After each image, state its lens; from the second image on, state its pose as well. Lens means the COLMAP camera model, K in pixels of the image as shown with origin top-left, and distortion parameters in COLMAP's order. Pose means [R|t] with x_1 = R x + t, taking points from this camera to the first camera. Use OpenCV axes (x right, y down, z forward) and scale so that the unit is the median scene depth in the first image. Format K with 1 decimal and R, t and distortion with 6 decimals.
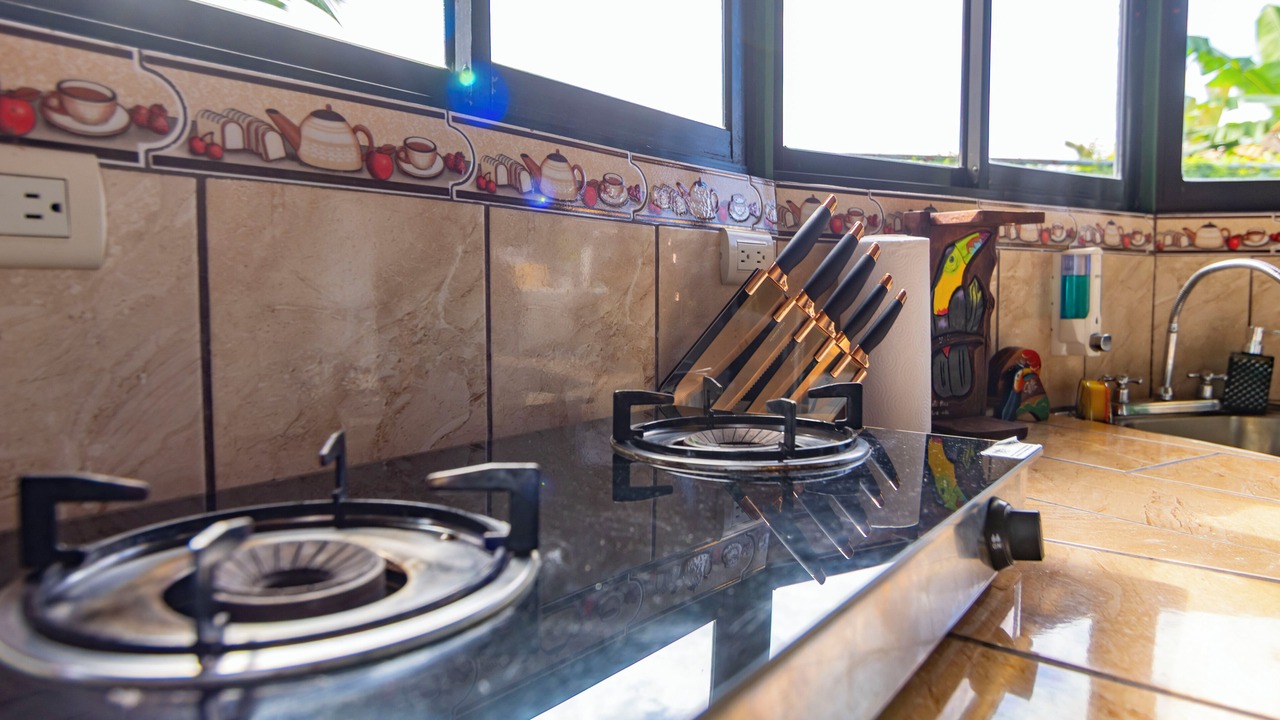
lens RADIAL K [[789.4, 0, 636.6], [0, 789.4, 365.9], [0, 0, 1]] dist [-0.012474, 0.001027]
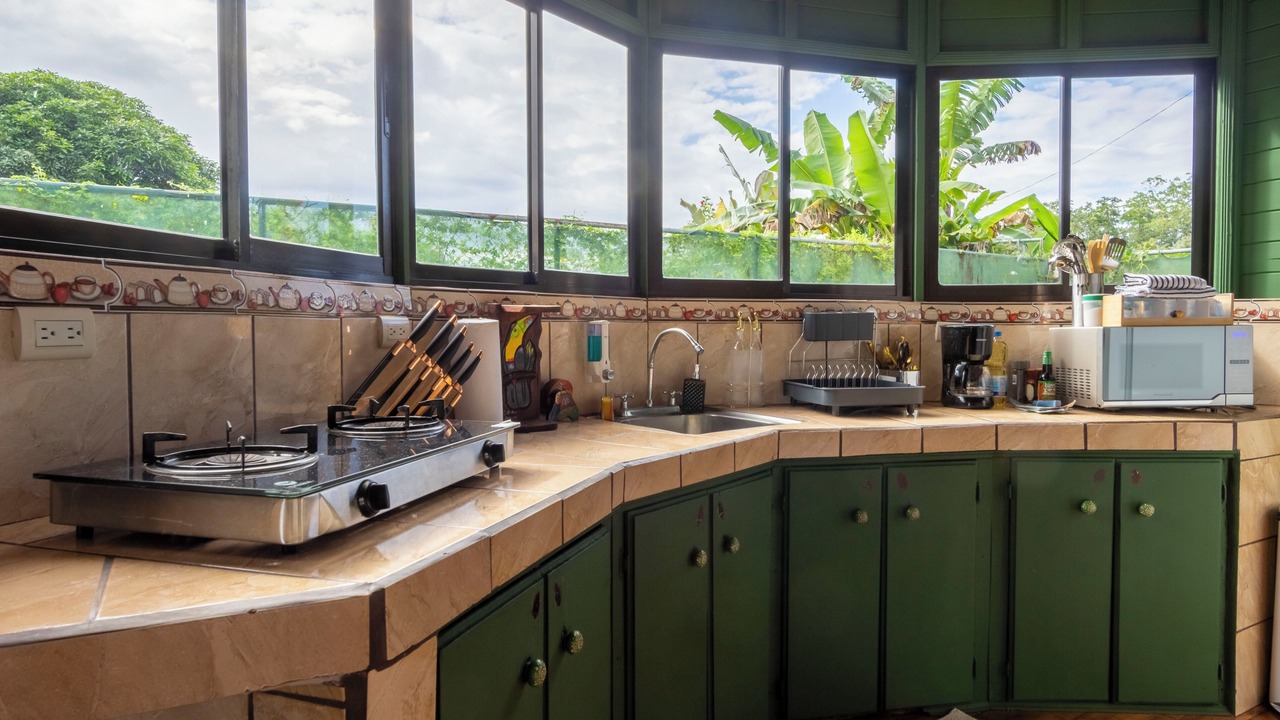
lens RADIAL K [[789.4, 0, 636.6], [0, 789.4, 365.9], [0, 0, 1]] dist [-0.012474, 0.001027]
pose [[0.915424, -0.014993, 0.402211, -0.069466], [0.029879, 0.999080, -0.030761, 0.007728], [-0.401380, 0.040177, 0.915030, -0.784177]]
